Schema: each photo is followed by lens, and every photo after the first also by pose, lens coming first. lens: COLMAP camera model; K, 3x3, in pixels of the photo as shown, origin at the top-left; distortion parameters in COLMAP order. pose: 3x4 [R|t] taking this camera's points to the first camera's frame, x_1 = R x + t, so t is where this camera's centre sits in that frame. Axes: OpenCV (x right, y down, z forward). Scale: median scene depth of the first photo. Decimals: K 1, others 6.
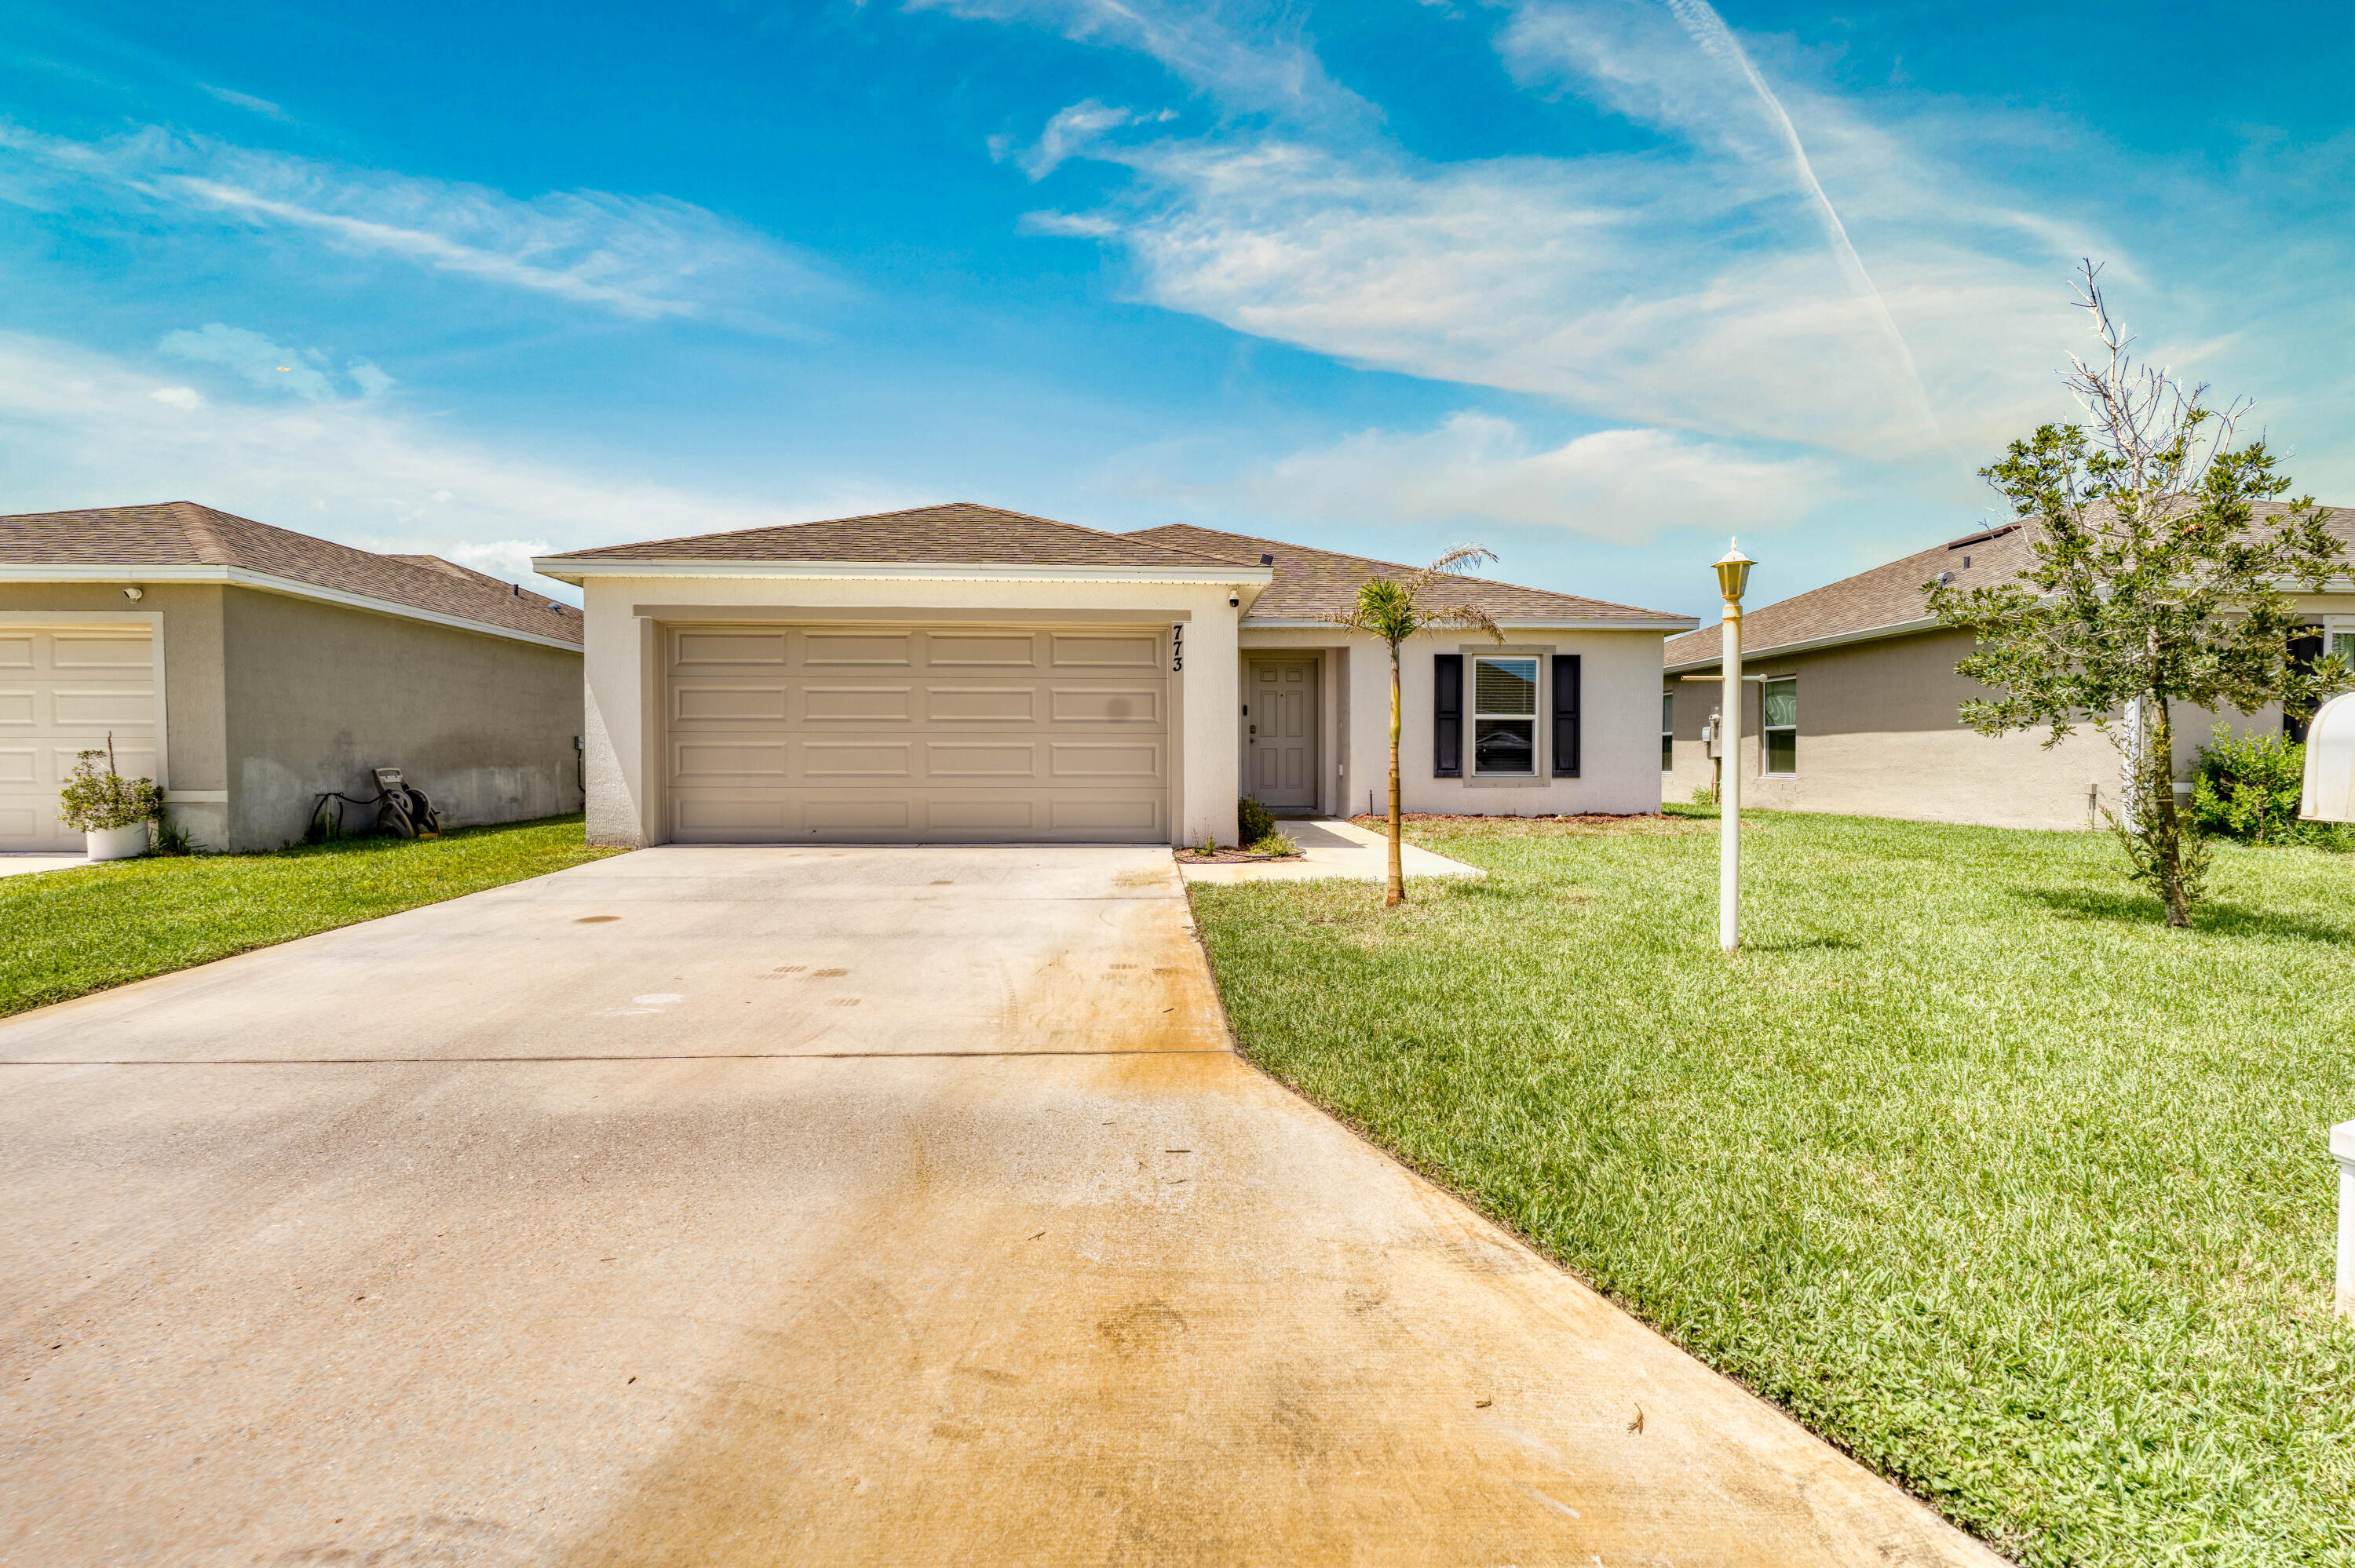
lens RADIAL K [[1044.0, 0, 1177.5], [0, 1044.0, 784.0], [0, 0, 1]] dist [-0.002140, -0.000537]
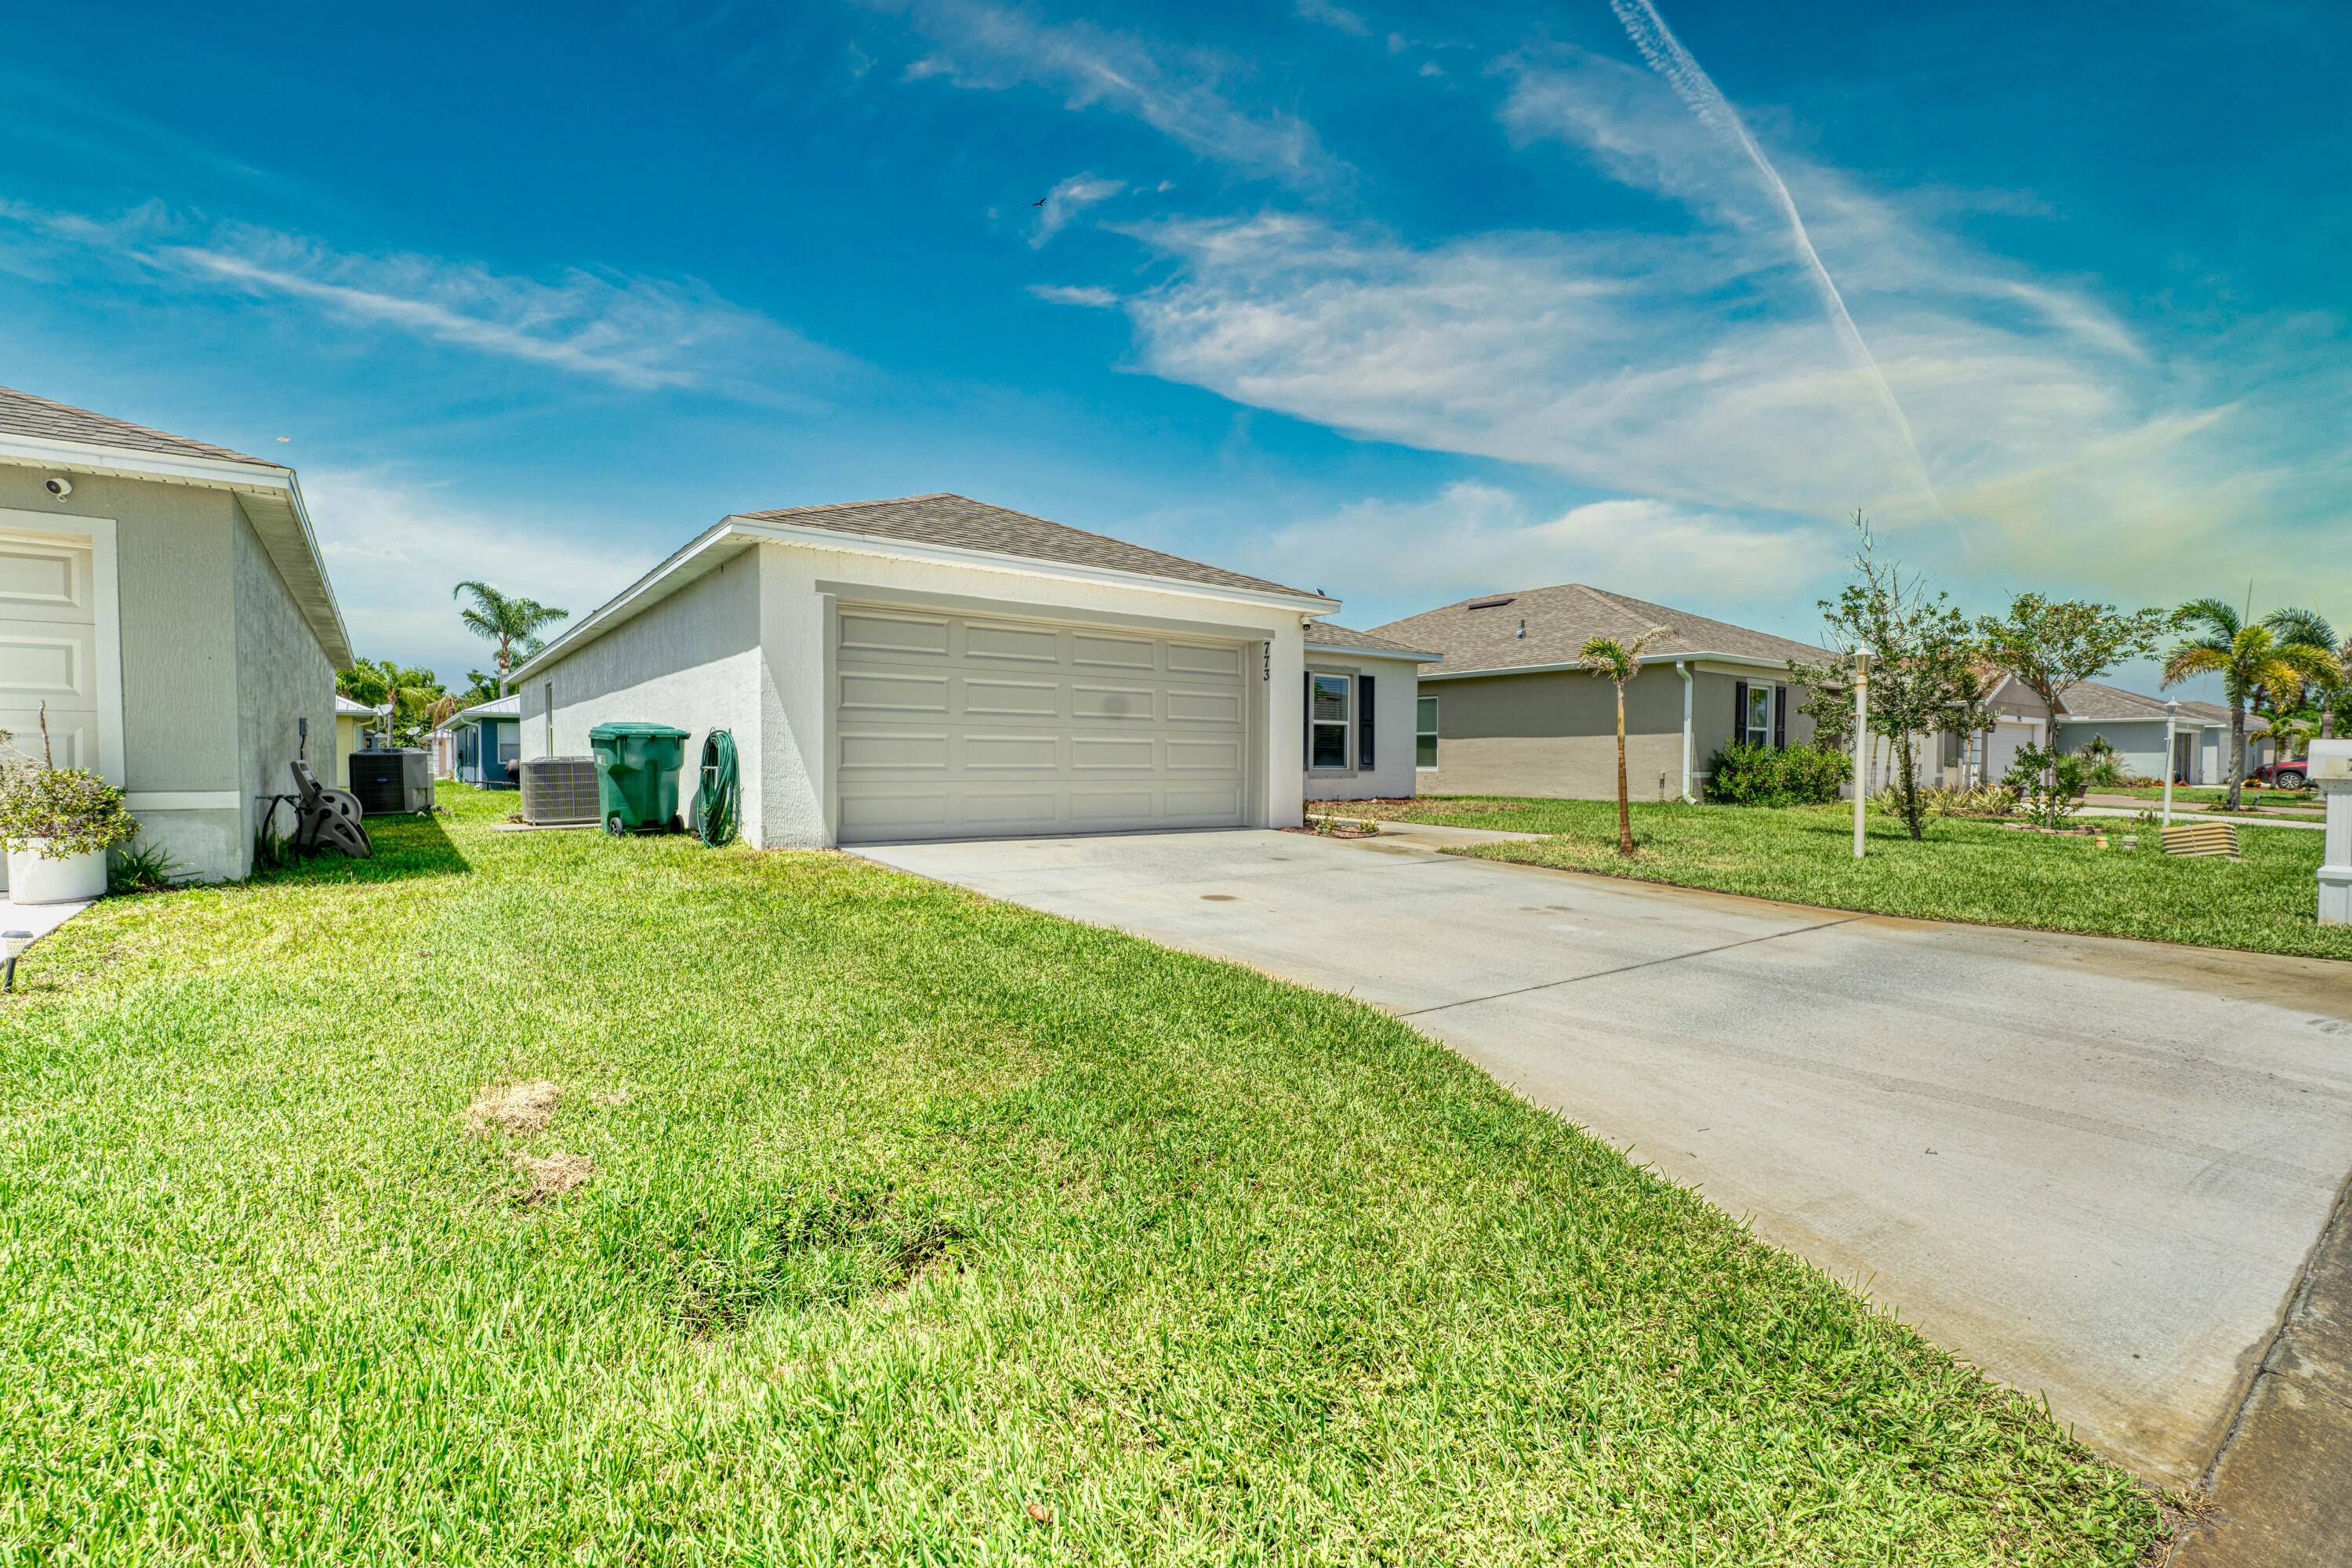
lens RADIAL K [[1042.8, 0, 1176.0], [0, 1042.8, 784.0], [0, 0, 1]] dist [-0.002140, -0.000537]
pose [[0.822950, -0.009614, 0.568032, -0.712915], [0.006618, 0.999951, 0.007336, 0.000281], [-0.568075, -0.002278, 0.822974, 0.074617]]
